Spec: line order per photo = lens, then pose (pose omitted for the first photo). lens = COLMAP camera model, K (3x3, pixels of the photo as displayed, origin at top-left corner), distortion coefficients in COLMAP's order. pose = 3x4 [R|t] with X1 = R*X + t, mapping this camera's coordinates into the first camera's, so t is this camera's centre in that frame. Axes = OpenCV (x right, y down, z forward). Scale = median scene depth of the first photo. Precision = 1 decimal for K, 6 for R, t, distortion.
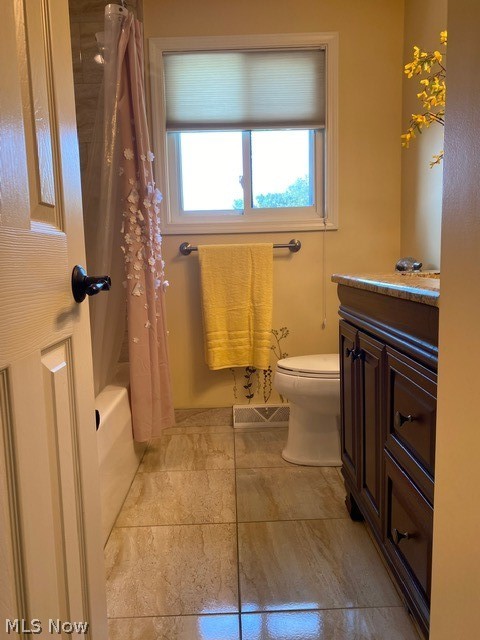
lens RADIAL K [[487.5, 0, 234.2], [0, 487.5, 317.1], [0, 0, 1]] dist [0.042409, -0.058731]
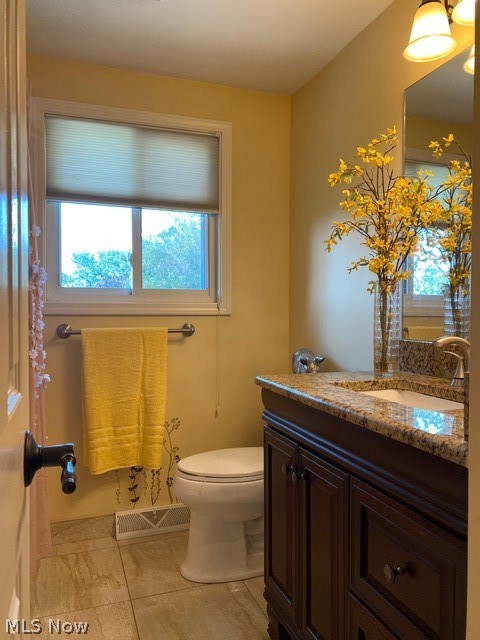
lens RADIAL K [[487.5, 0, 235.8], [0, 487.5, 321.9], [0, 0, 1]] dist [0.042409, -0.058731]
pose [[0.945992, 0.022693, 0.323394, -0.097736], [0.011555, 0.994553, -0.103590, -0.067441], [-0.323983, 0.101732, 0.940577, 0.089038]]
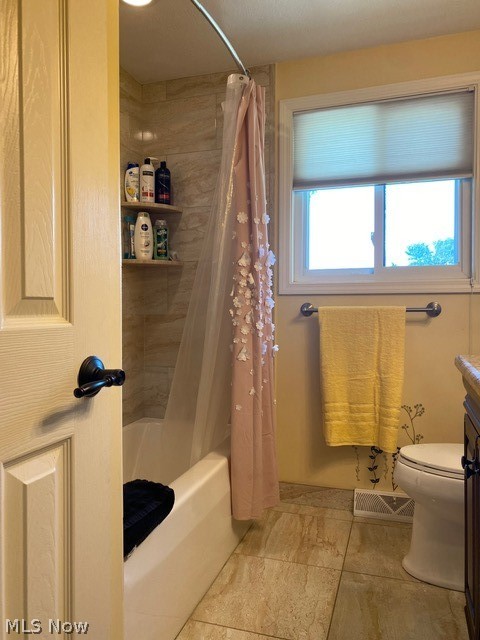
lens RADIAL K [[487.5, 0, 237.6], [0, 487.5, 314.1], [0, 0, 1]] dist [0.042409, -0.058731]
pose [[0.944166, 0.031837, -0.327928, 0.086500], [-0.063573, 0.994220, -0.086514, -0.044475], [0.323278, 0.102531, 0.940733, 0.078360]]
